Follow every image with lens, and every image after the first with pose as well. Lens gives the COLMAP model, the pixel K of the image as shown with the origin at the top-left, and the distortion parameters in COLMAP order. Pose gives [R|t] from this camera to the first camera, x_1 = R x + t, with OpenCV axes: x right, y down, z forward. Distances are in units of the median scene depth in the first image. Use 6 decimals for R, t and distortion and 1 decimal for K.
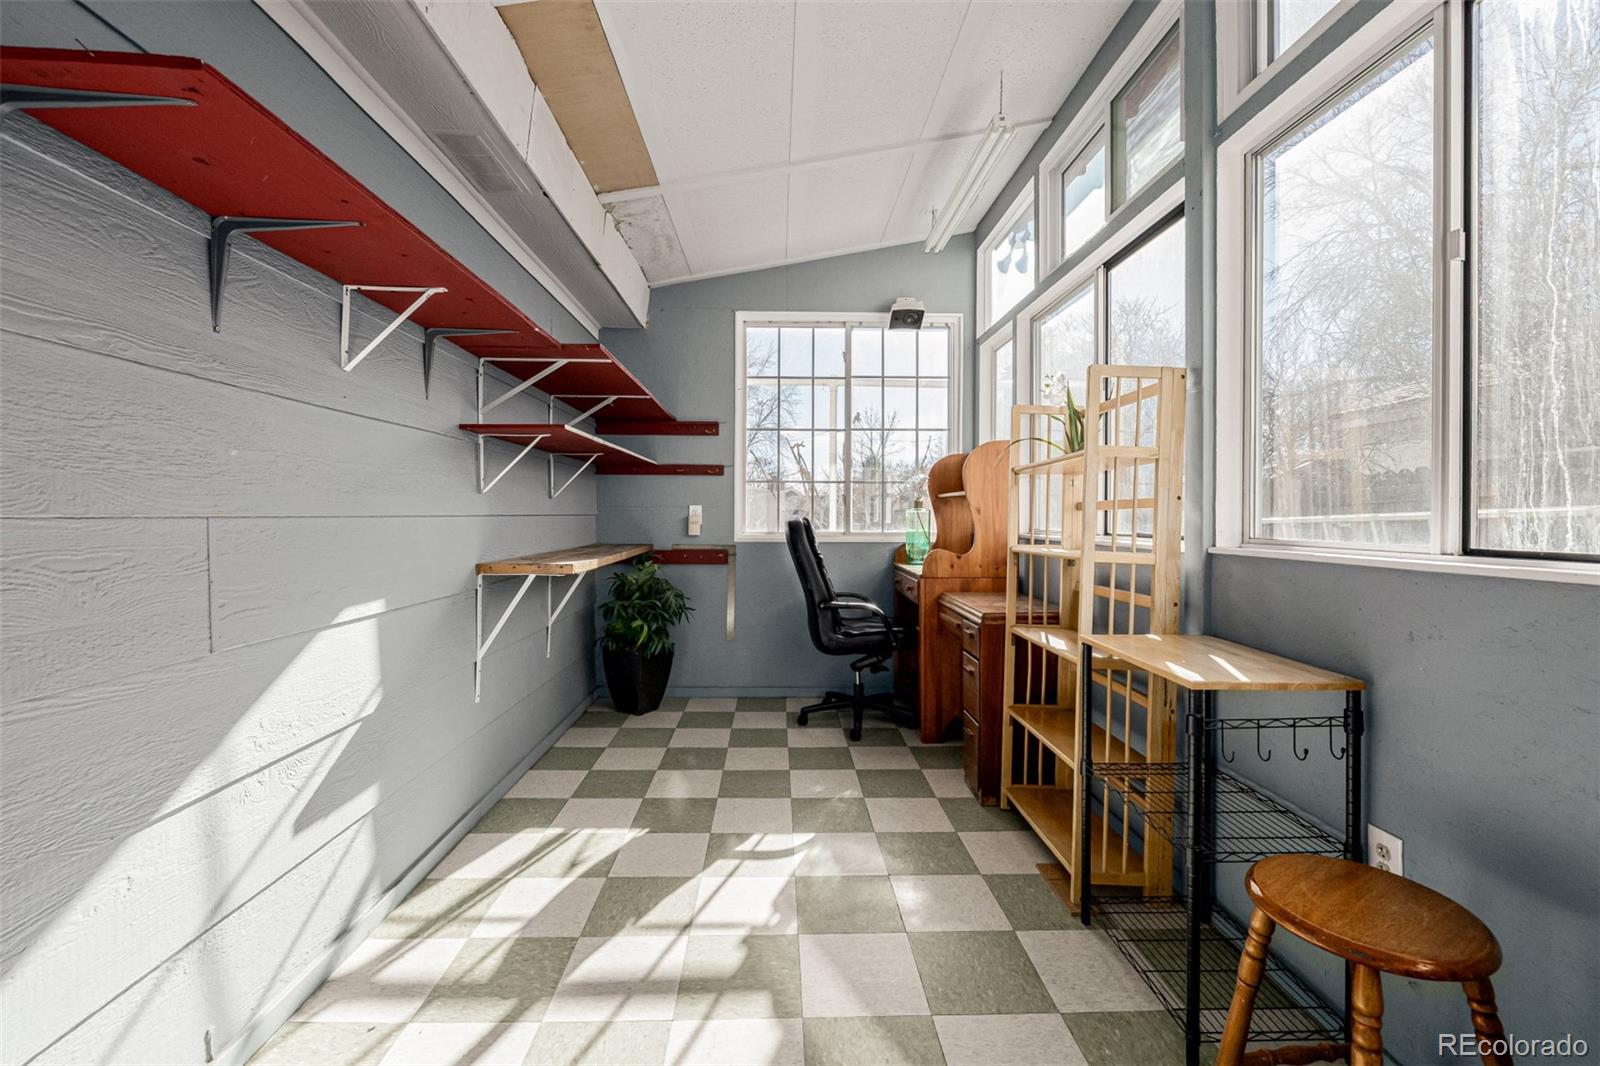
lens RADIAL K [[673.1, 0, 799.7], [0, 673.1, 524.3], [0, 0, 1]] dist [-0.002323, 0.000544]
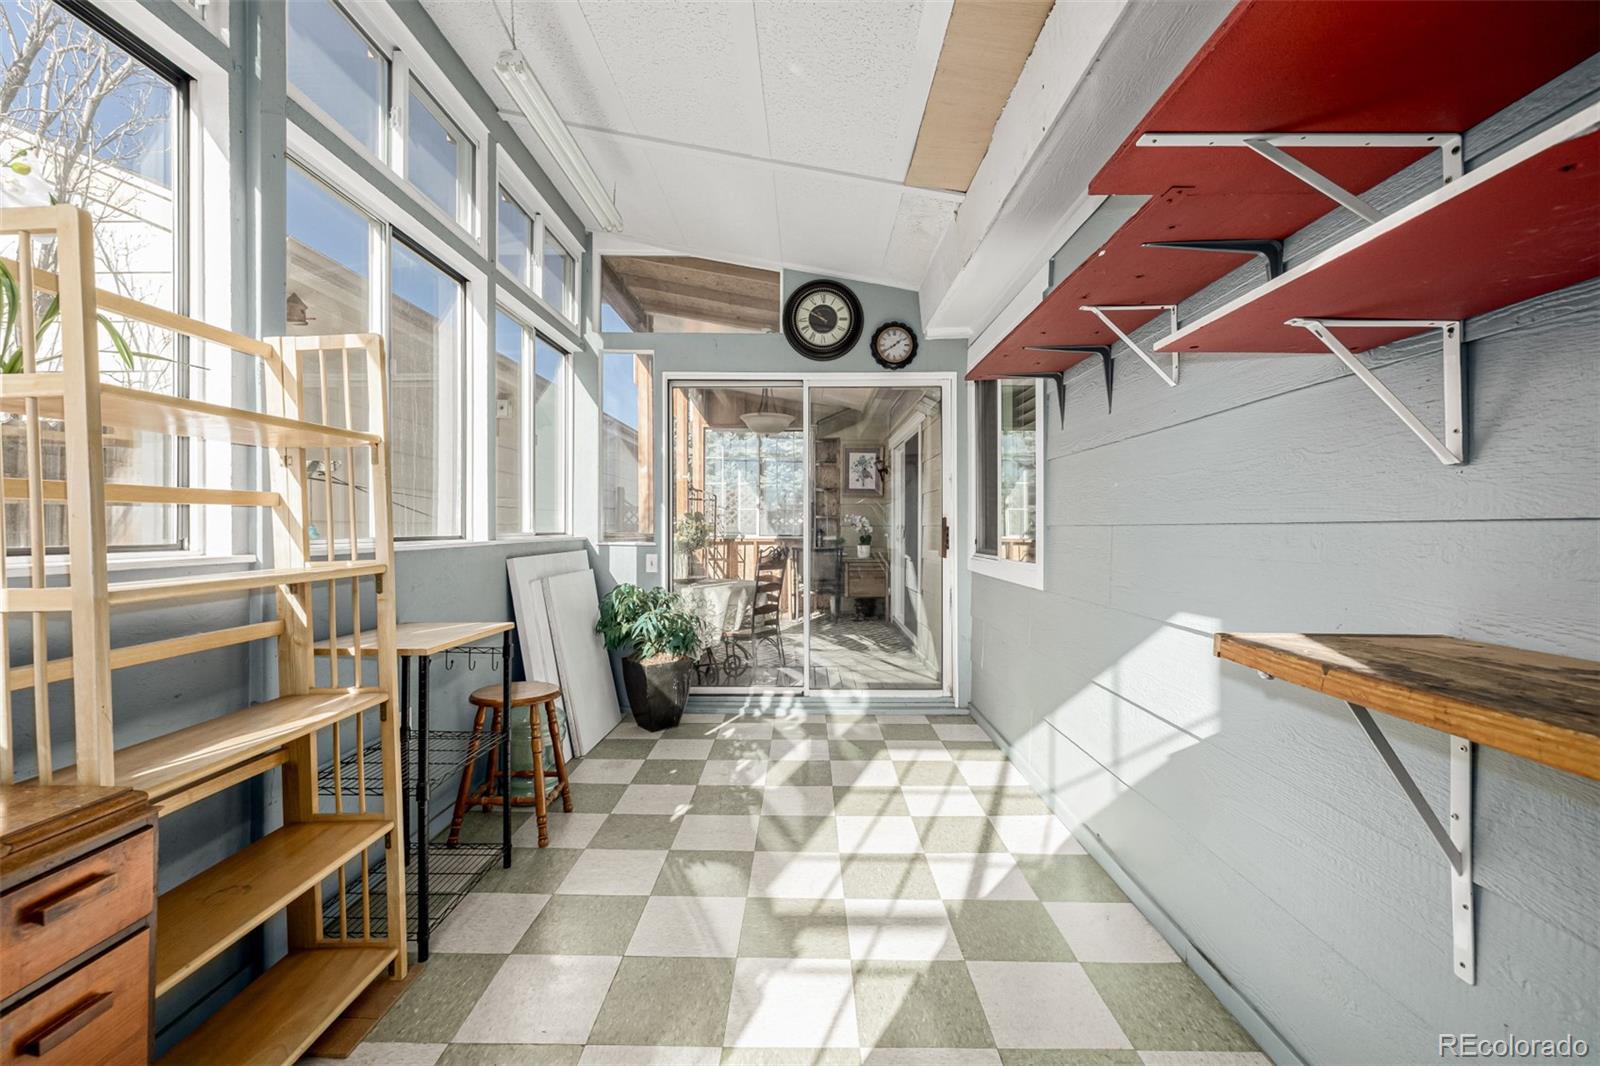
lens RADIAL K [[673.1, 0, 799.6], [0, 673.1, 530.6], [0, 0, 1]] dist [-0.002323, 0.000544]
pose [[-0.999116, -0.005165, 0.041722, -0.108929], [-0.004575, 0.999888, 0.014218, -0.009954], [-0.041790, 0.014014, -0.999028, 1.698001]]
